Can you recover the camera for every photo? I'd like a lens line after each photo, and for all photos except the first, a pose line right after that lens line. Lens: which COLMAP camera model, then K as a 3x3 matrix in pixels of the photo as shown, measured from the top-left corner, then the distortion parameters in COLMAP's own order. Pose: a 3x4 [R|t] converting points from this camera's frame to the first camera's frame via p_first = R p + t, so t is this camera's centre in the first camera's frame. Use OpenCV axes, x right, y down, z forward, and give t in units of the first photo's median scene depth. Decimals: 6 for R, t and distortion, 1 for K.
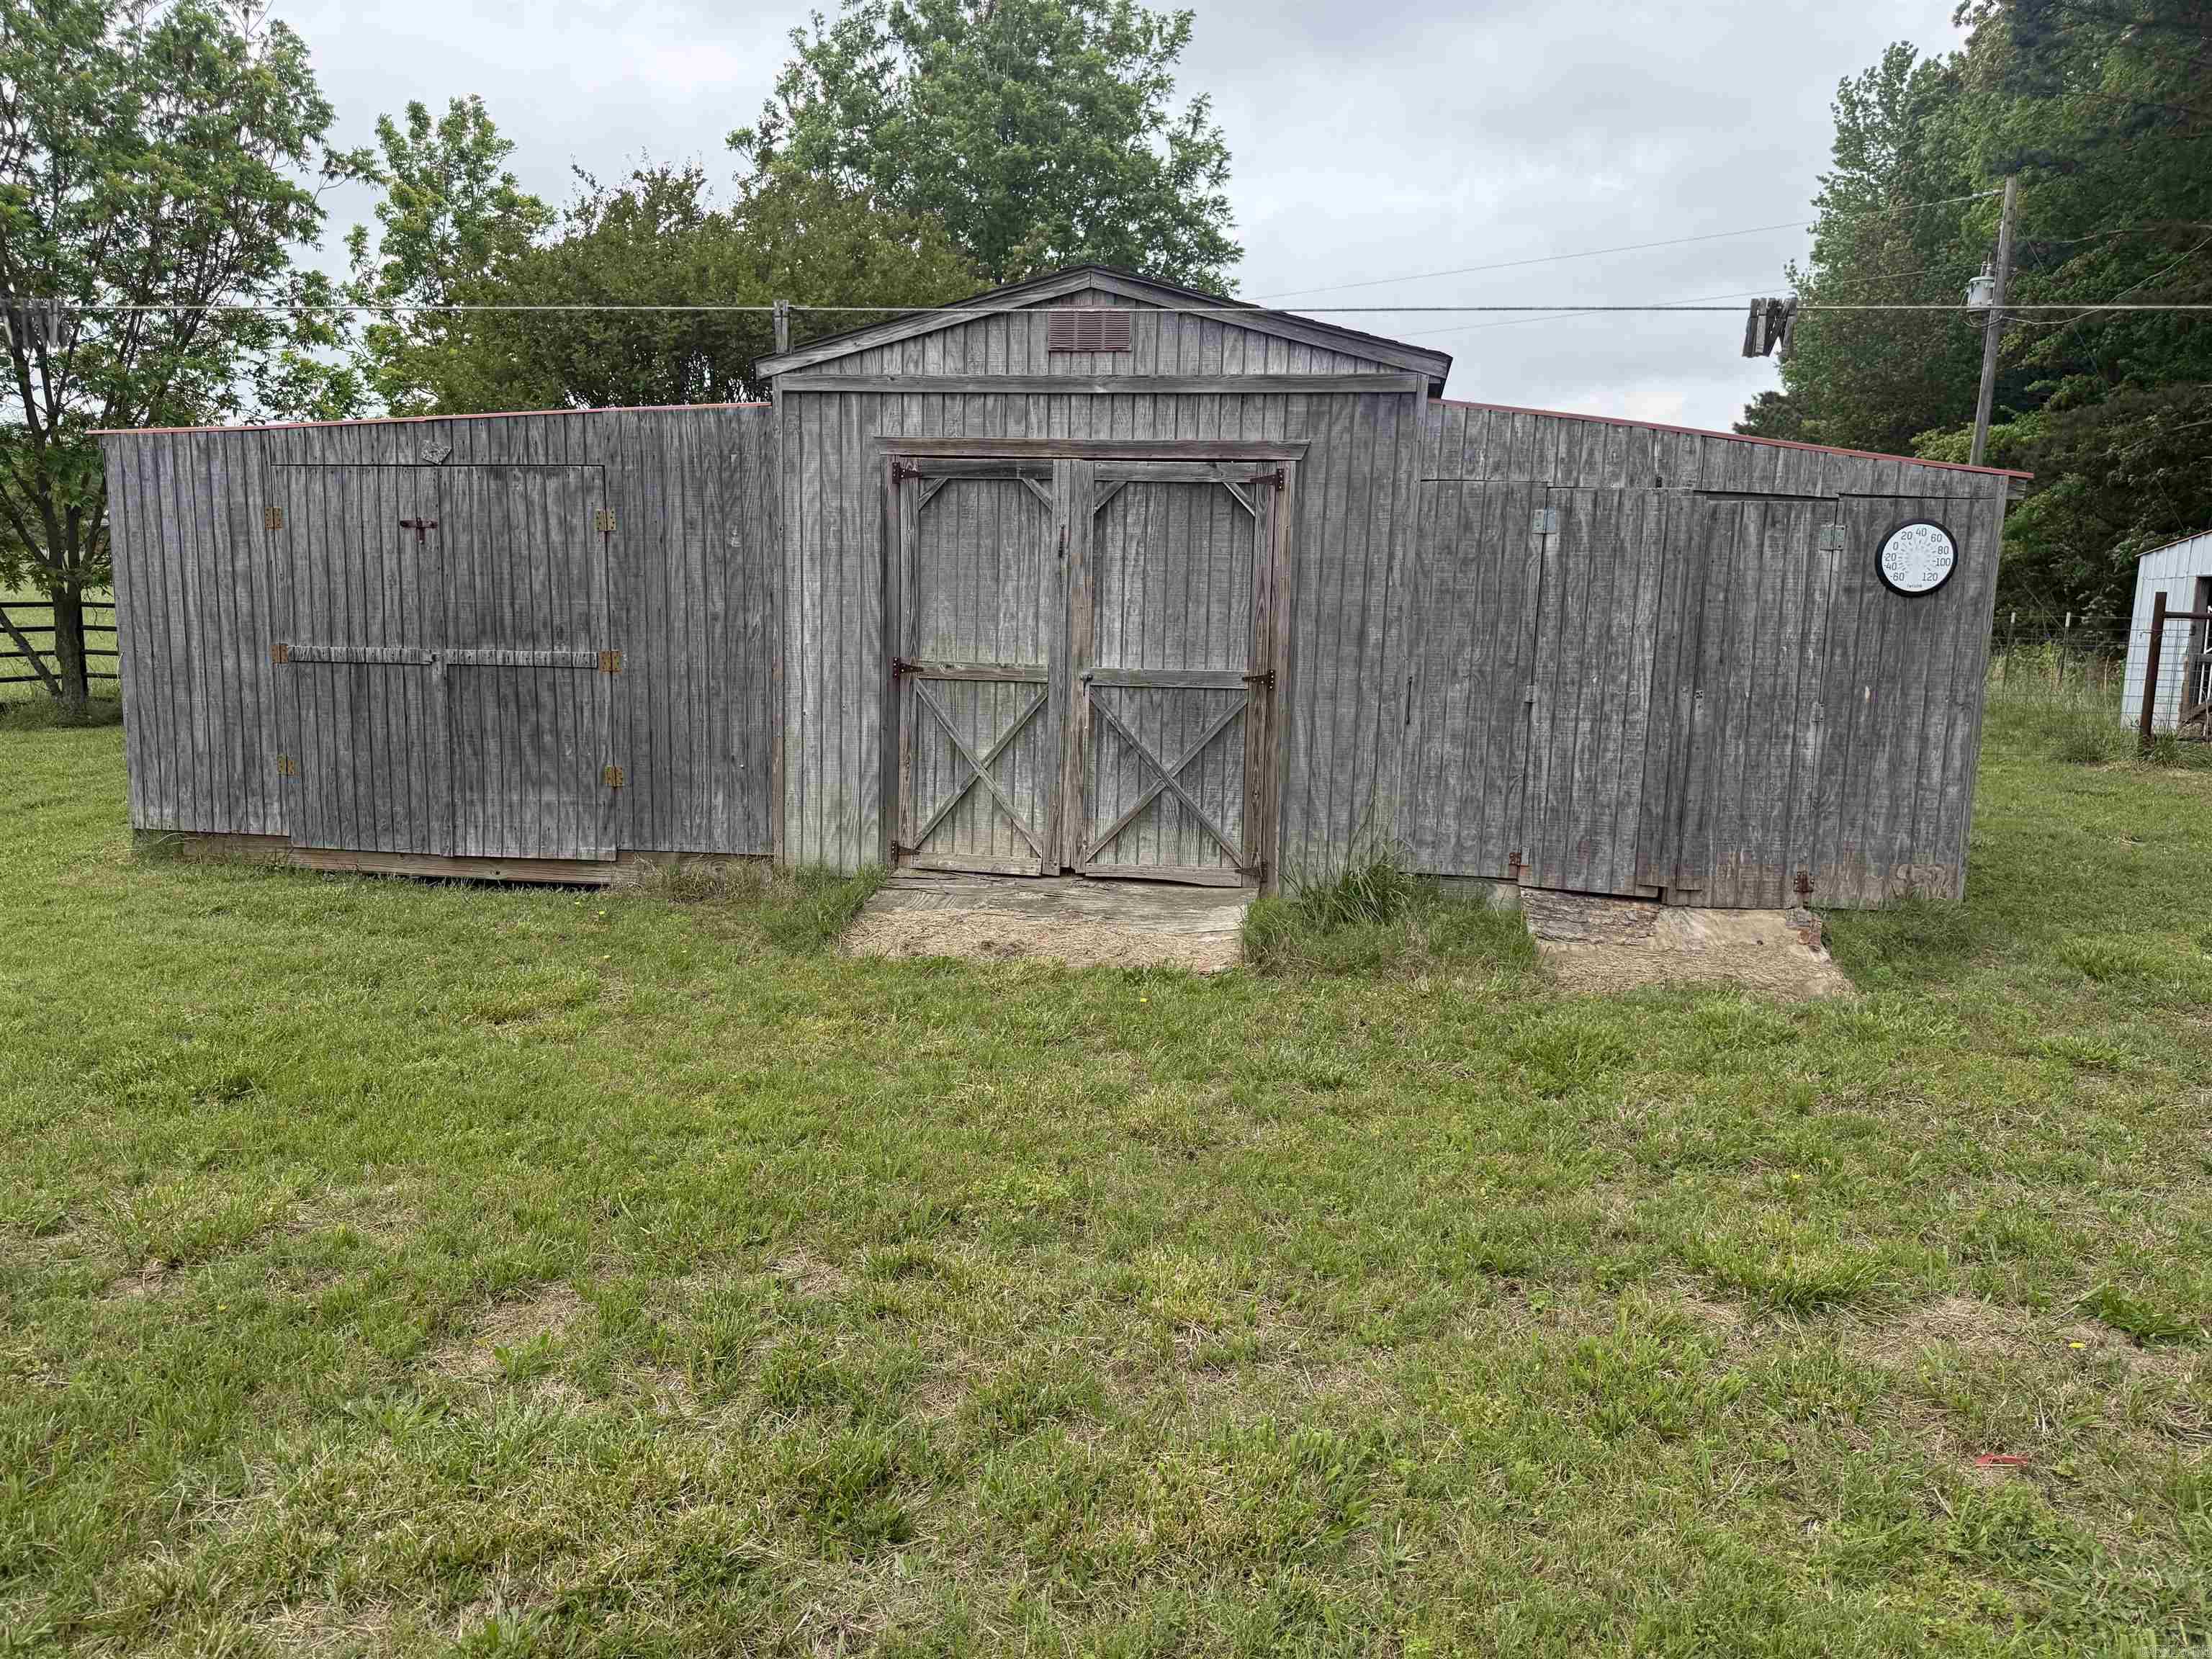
lens RADIAL K [[1539.2, 0, 1106.0], [0, 1539.2, 829.5], [0, 0, 1]] dist [0.005406, -0.002752]
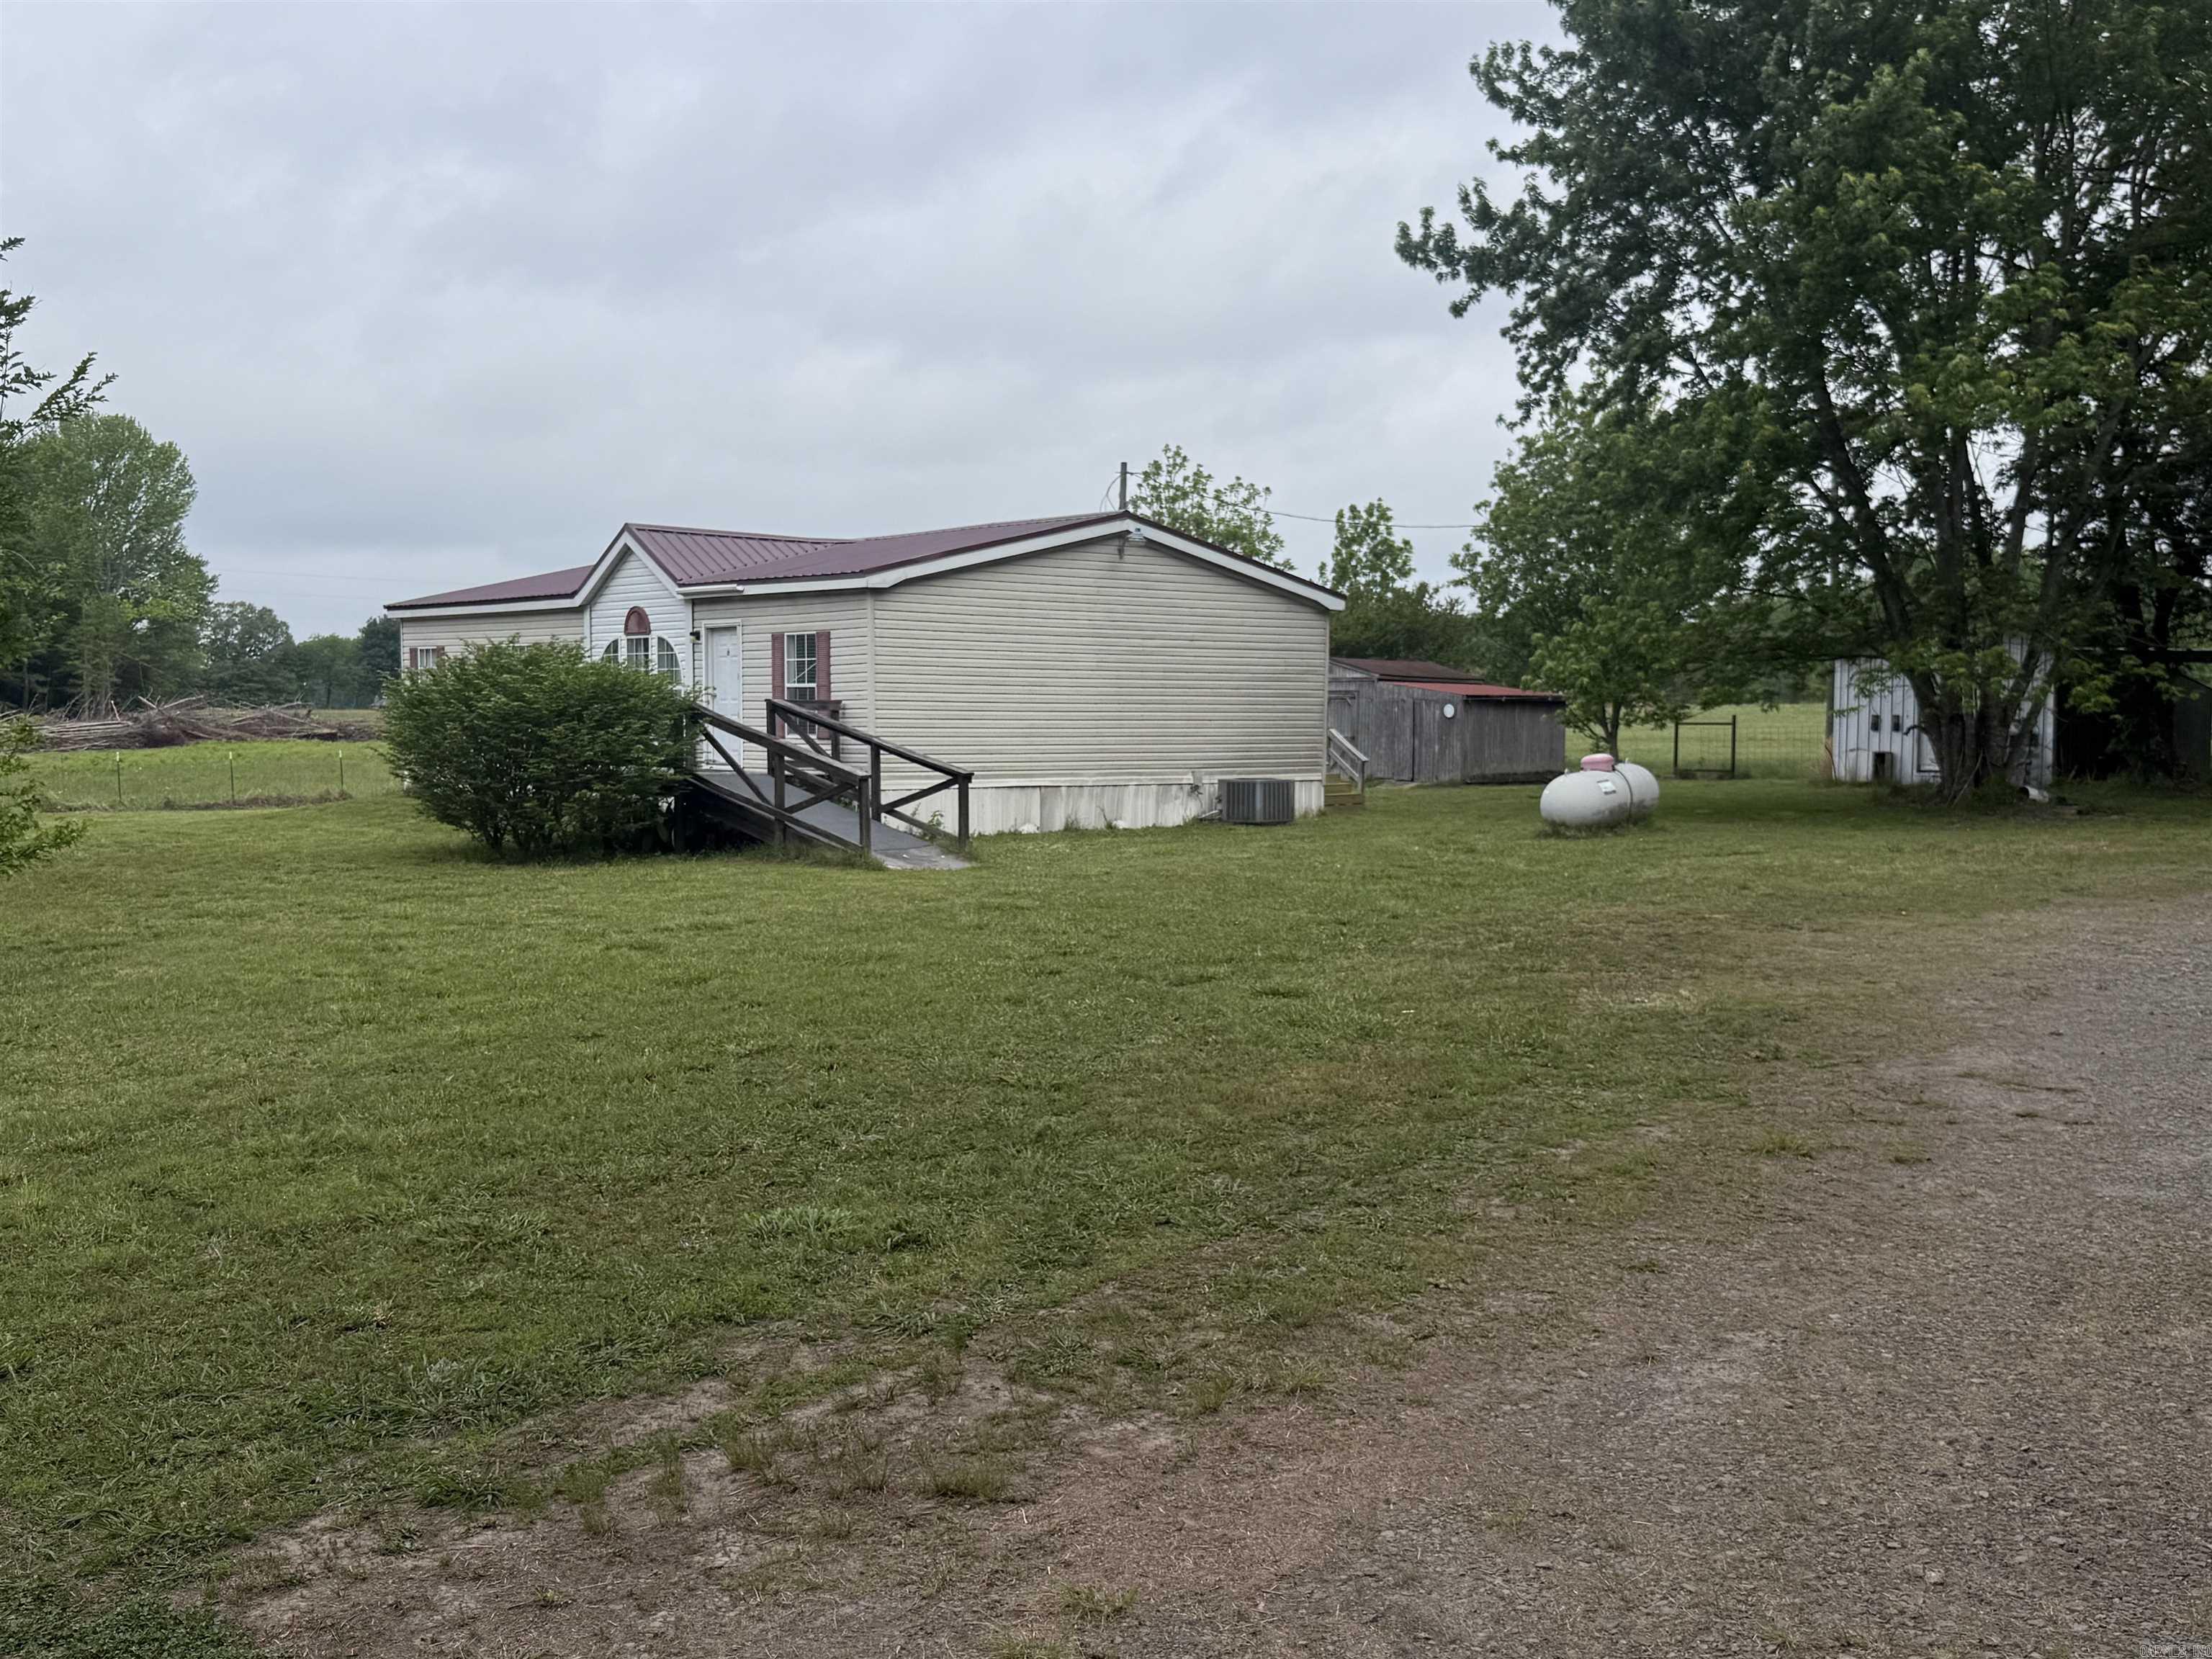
lens RADIAL K [[1919.7, 0, 1106.0], [0, 1919.7, 829.5], [0, 0, 1]] dist [0.006378, 0.001598]
pose [[0.753803, 0.033446, -0.656248, 1.221439], [-0.087505, 0.994918, -0.049807, 0.196562], [0.651247, 0.094970, 0.752899, -1.414116]]
